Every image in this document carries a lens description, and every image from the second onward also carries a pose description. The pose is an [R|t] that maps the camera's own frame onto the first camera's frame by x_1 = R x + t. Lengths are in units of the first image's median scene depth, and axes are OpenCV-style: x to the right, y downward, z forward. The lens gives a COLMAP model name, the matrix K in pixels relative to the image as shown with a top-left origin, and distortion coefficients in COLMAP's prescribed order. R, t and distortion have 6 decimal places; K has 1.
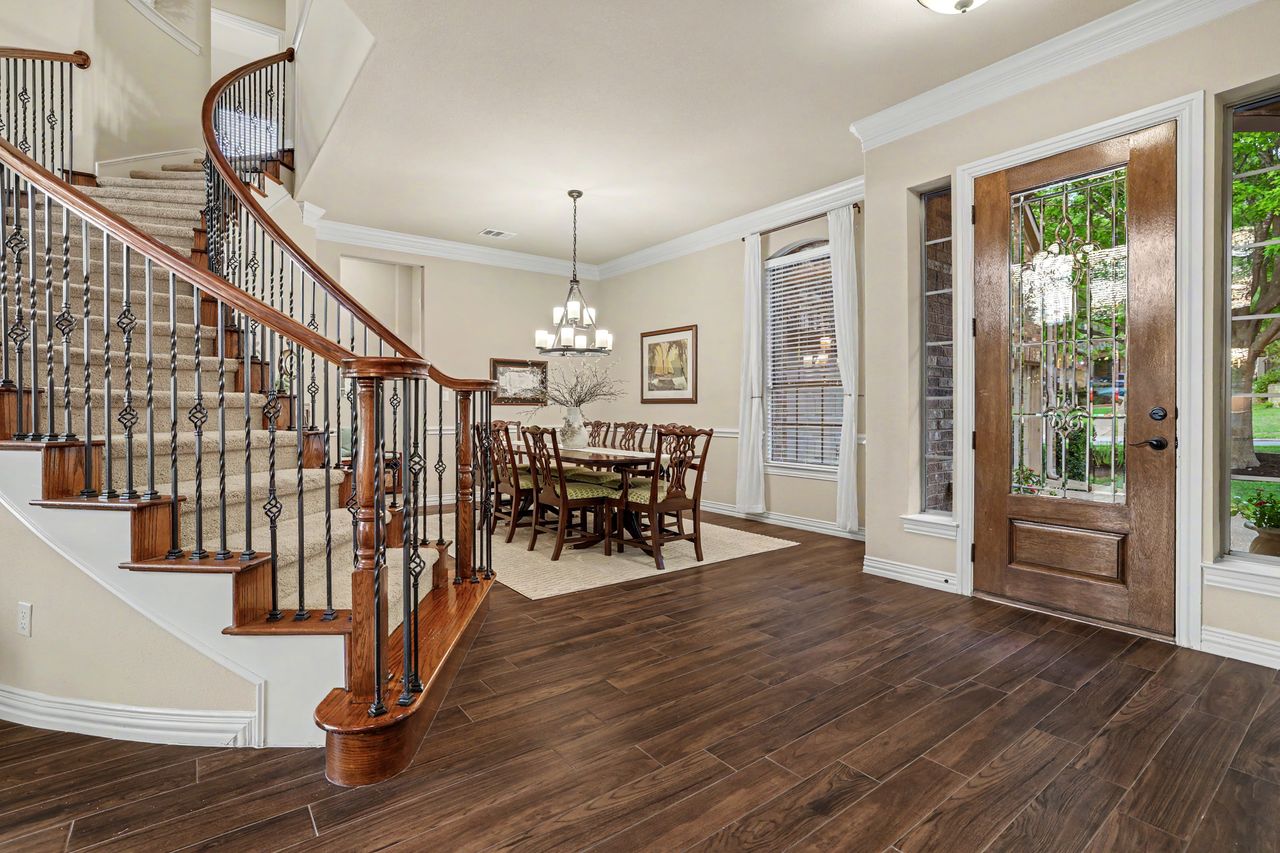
lens RADIAL K [[599.6, 0, 622.1], [0, 599.6, 412.9], [0, 0, 1]] dist [-0.045850, 0.020582]
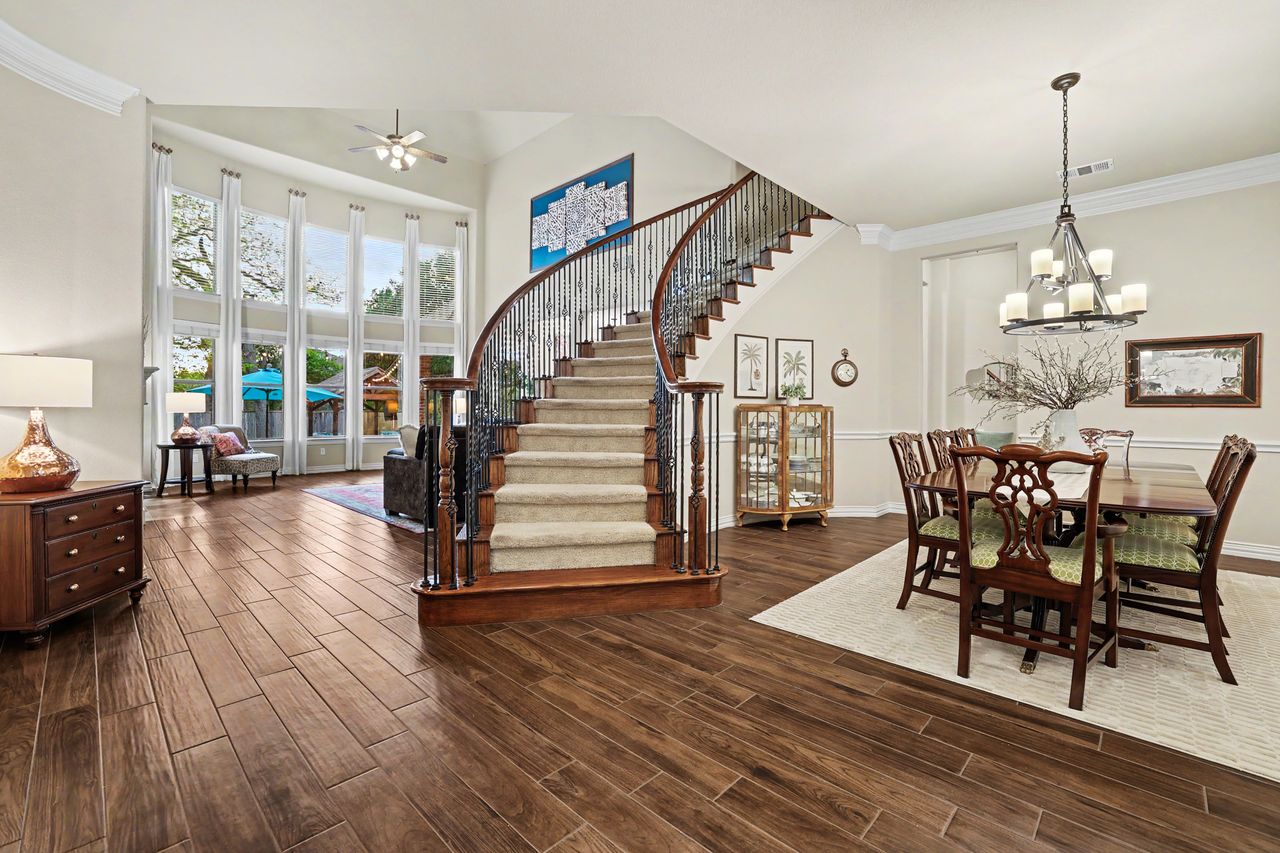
lens RADIAL K [[536.4, 0, 622.9], [0, 536.4, 411.3], [0, 0, 1]] dist [-0.018932, 0.000111]
pose [[0.174047, -0.001314, -0.984736, 0.699052], [-0.009472, 0.999951, -0.003009, -0.002479], [0.984692, 0.009851, 0.174026, 0.739936]]
